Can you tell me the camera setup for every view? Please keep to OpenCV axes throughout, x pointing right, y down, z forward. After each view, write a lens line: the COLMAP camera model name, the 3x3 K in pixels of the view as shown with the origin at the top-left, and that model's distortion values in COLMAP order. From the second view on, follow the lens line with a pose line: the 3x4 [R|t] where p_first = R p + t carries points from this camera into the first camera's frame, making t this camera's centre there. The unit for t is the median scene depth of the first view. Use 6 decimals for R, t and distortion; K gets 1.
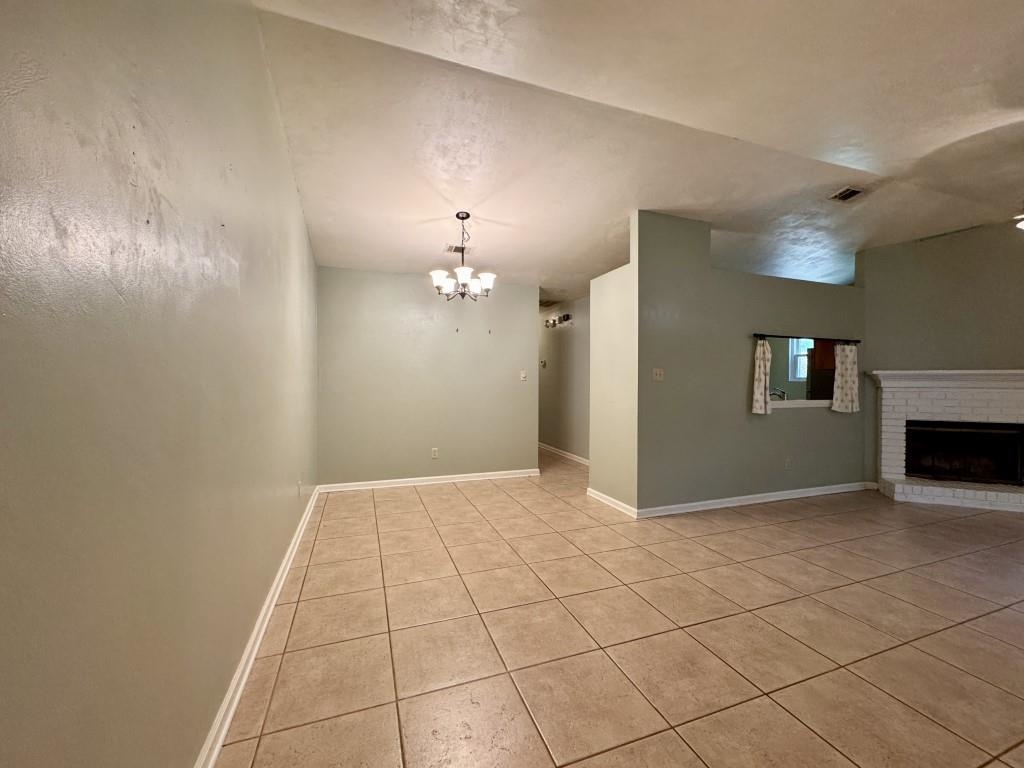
lens RADIAL K [[410.1, 0, 510.9], [0, 410.1, 383.1], [0, 0, 1]] dist [-0.000437, 0.000220]
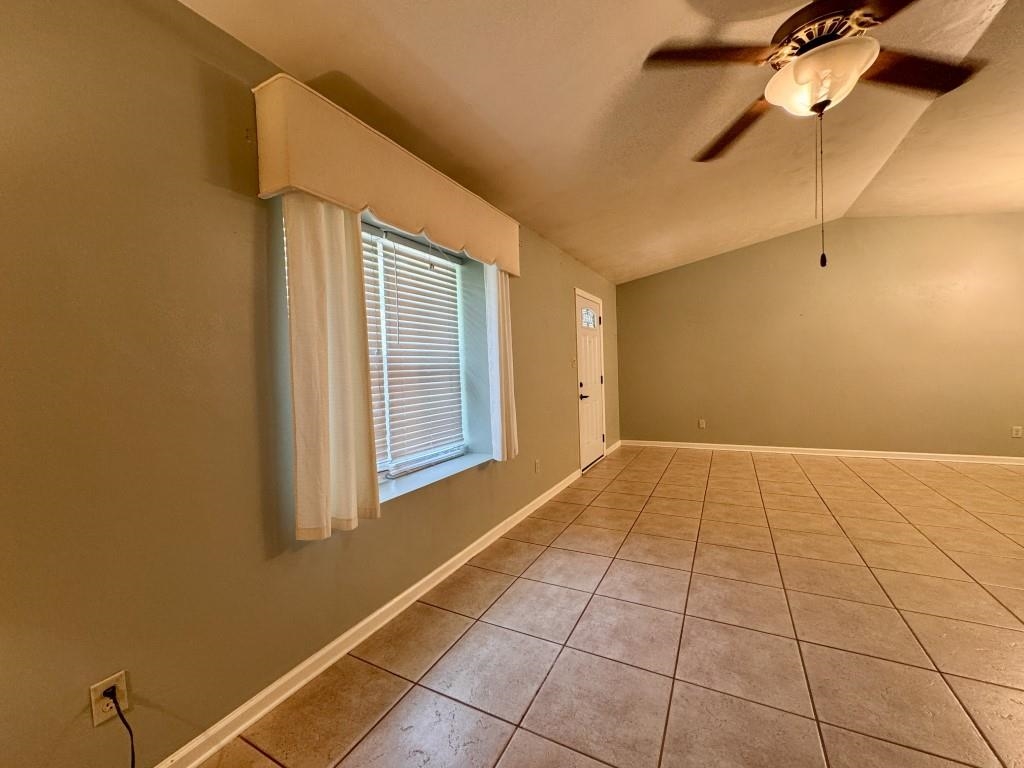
lens RADIAL K [[409.1, 0, 511.0], [0, 409.1, 383.8], [0, 0, 1]] dist [-0.004359, 0.000729]
pose [[-0.745207, 0.048415, -0.665073, 1.392421], [0.031751, 0.998806, 0.037132, -0.000795], [0.666077, 0.006554, -0.745854, 0.772931]]
